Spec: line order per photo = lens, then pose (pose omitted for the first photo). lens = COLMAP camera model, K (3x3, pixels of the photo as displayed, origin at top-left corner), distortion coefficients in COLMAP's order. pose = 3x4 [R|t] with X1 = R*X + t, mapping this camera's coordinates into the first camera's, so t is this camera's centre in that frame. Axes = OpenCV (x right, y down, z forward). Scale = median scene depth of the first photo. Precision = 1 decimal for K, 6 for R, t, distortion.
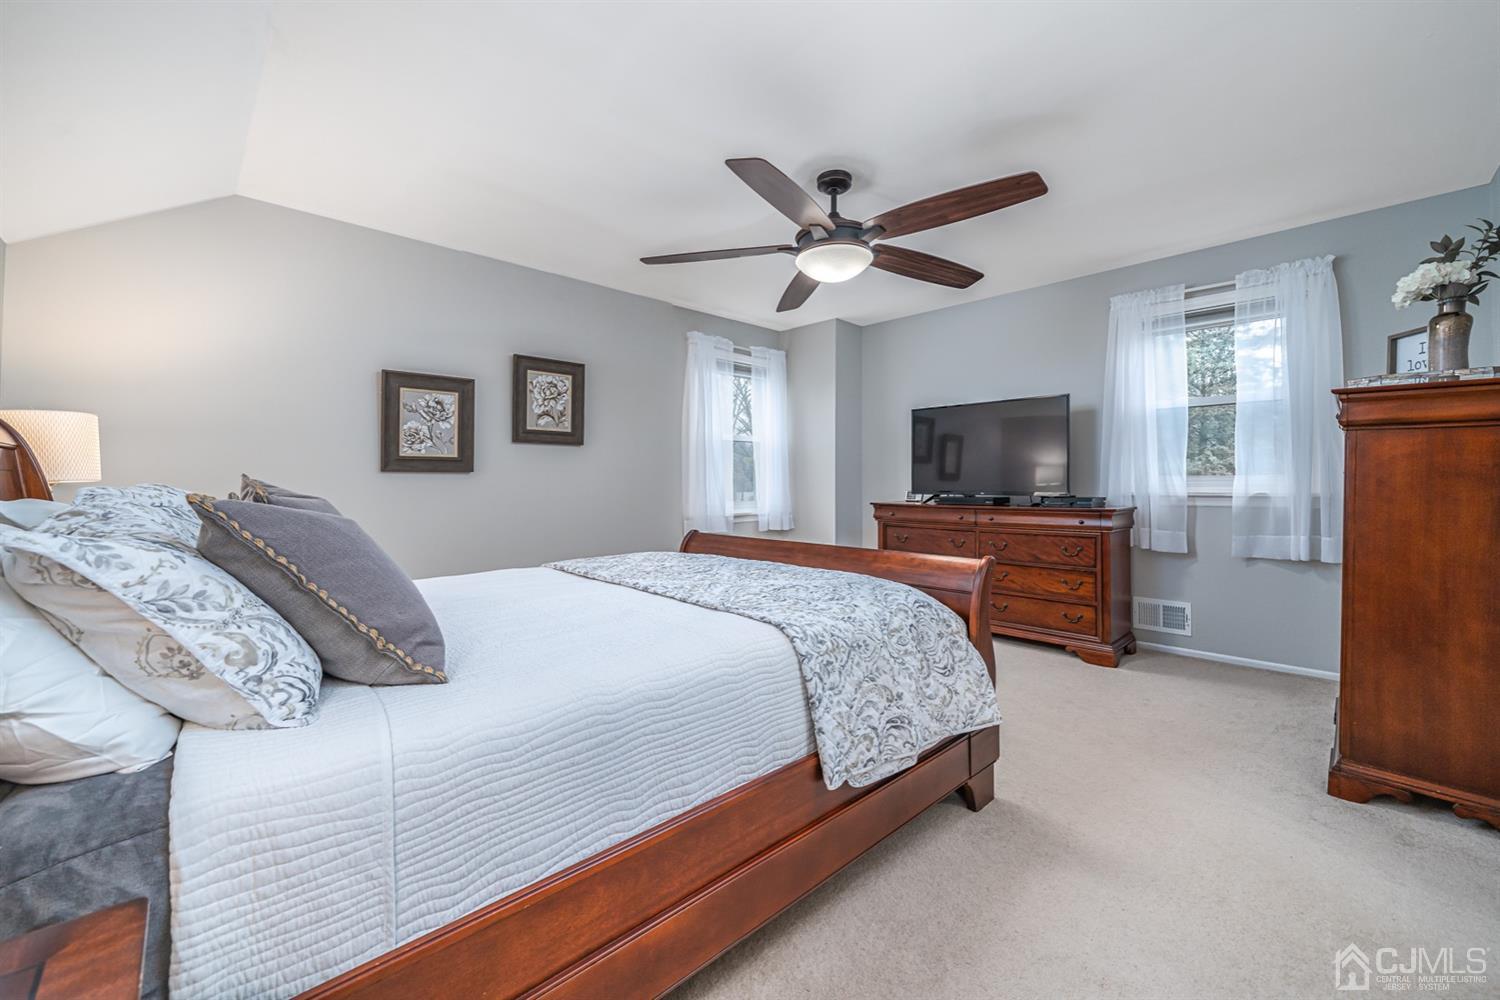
lens RADIAL K [[589.0, 0, 753.5], [0, 589.0, 486.2], [0, 0, 1]] dist [0.001260, 0.000174]
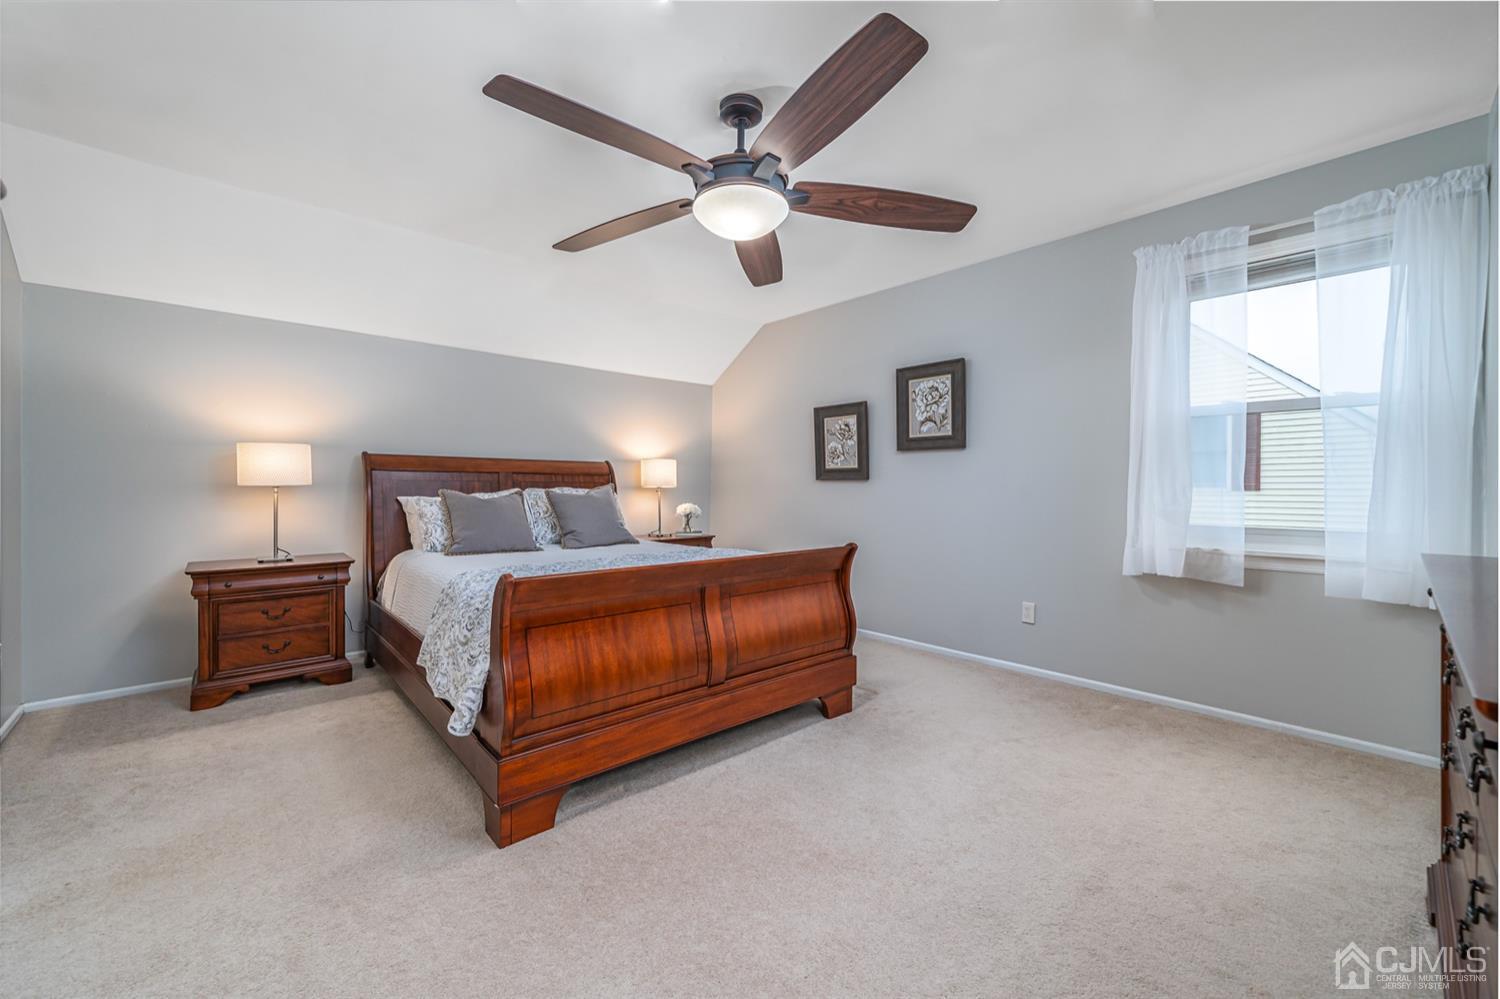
lens RADIAL K [[589.0, 0, 753.5], [0, 589.0, 485.7], [0, 0, 1]] dist [0.001260, 0.000174]
pose [[-0.012297, 0.015446, -0.999805, 0.656851], [0.002432, 0.999878, 0.015418, -0.029239], [0.999921, -0.002242, -0.012334, 0.739986]]
